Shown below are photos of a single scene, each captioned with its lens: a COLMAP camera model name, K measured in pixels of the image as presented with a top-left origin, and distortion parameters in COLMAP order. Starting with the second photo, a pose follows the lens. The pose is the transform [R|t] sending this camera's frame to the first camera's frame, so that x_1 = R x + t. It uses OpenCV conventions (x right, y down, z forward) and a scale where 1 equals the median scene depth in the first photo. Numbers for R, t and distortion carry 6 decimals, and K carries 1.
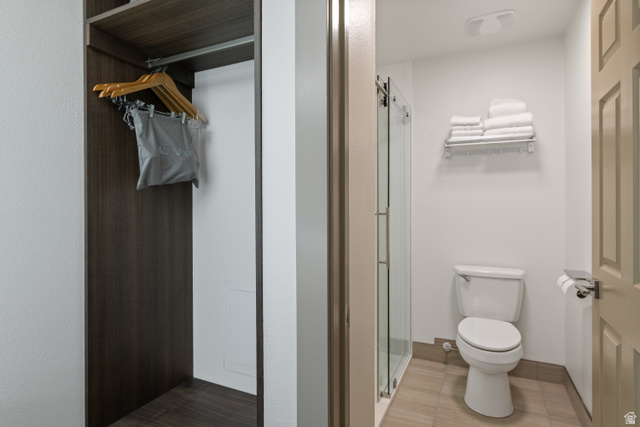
lens RADIAL K [[354.3, 0, 320.0], [0, 354.3, 213.5], [0, 0, 1]] dist [0.024663, -0.000210]
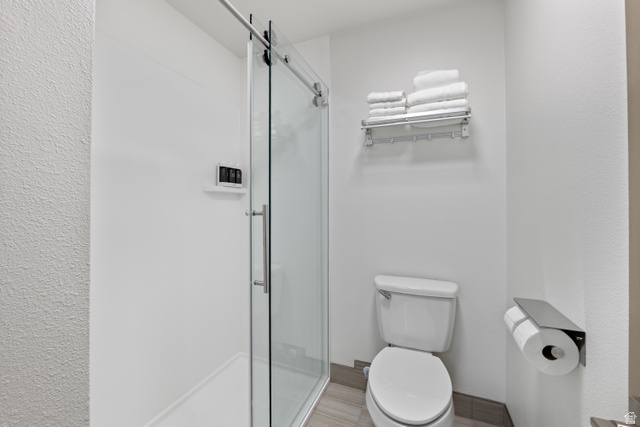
lens RADIAL K [[261.5, 0, 320.0], [0, 261.5, 213.5], [0, 0, 1]] dist [0.000081, 0.000080]
pose [[0.999522, -0.004567, 0.030580, 0.246487], [0.004382, 0.999972, 0.006116, -0.003102], [-0.030607, -0.005979, 0.999514, 0.424745]]
